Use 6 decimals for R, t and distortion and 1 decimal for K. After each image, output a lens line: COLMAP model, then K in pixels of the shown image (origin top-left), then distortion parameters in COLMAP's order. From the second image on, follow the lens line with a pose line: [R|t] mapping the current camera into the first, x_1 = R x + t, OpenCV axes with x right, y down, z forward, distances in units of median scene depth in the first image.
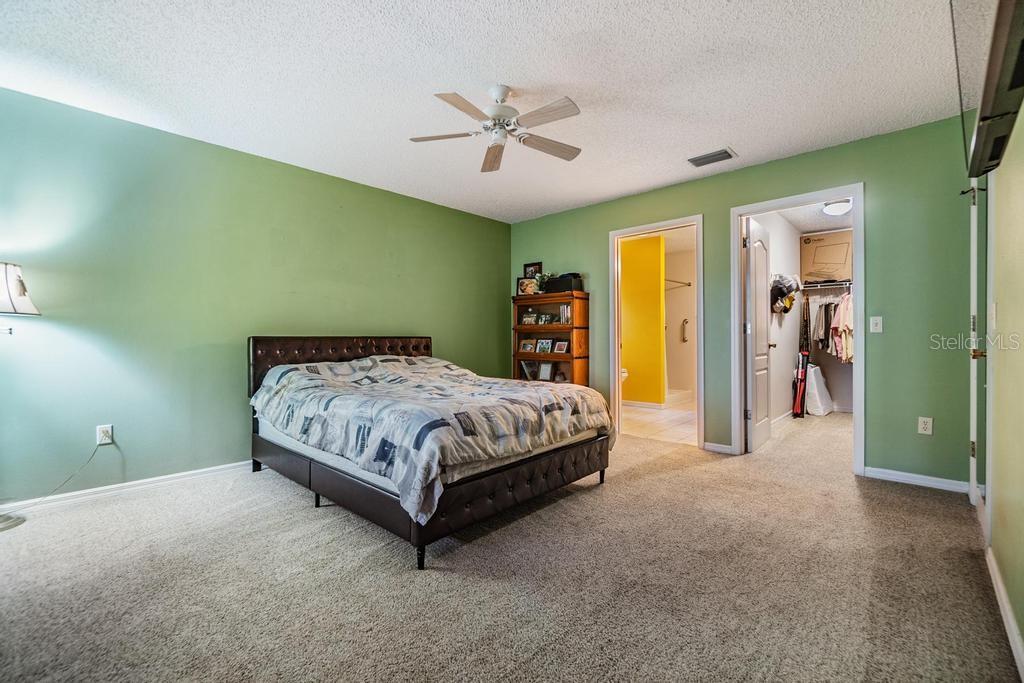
lens RADIAL K [[444.3, 0, 509.2], [0, 444.3, 335.6], [0, 0, 1]] dist [-0.003458, -0.000505]
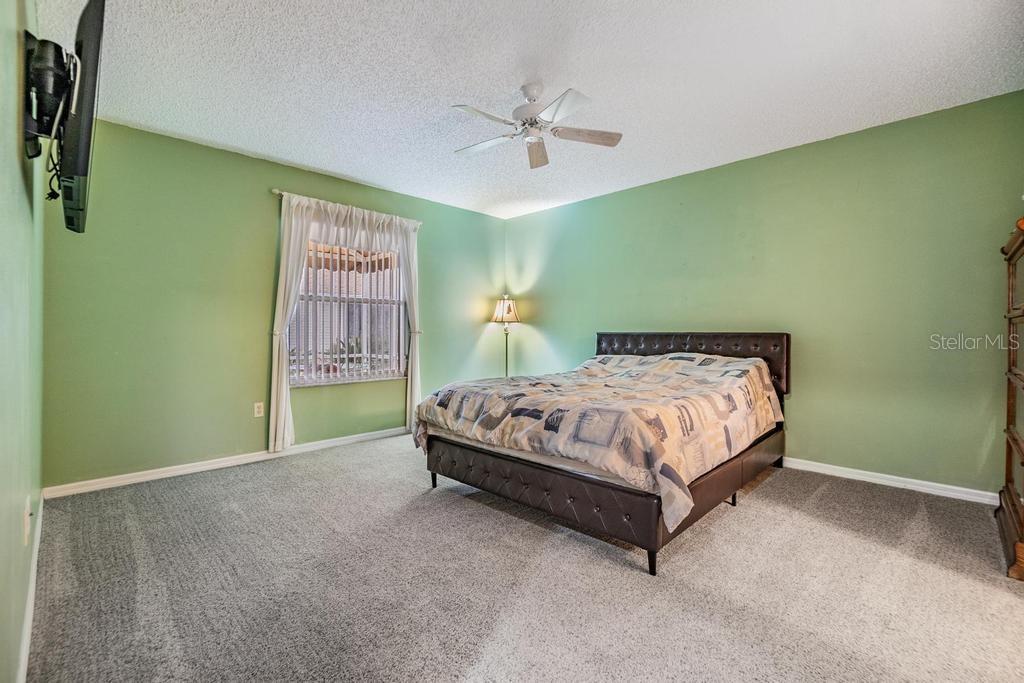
lens RADIAL K [[451.2, 0, 510.0], [0, 451.2, 331.6], [0, 0, 1]] dist [-0.003700, 0.000165]
pose [[-0.028719, 0.001389, -0.999587, 1.000502], [0.000171, 0.999999, 0.001384, -0.002650], [0.999588, -0.000131, -0.028719, 0.987307]]
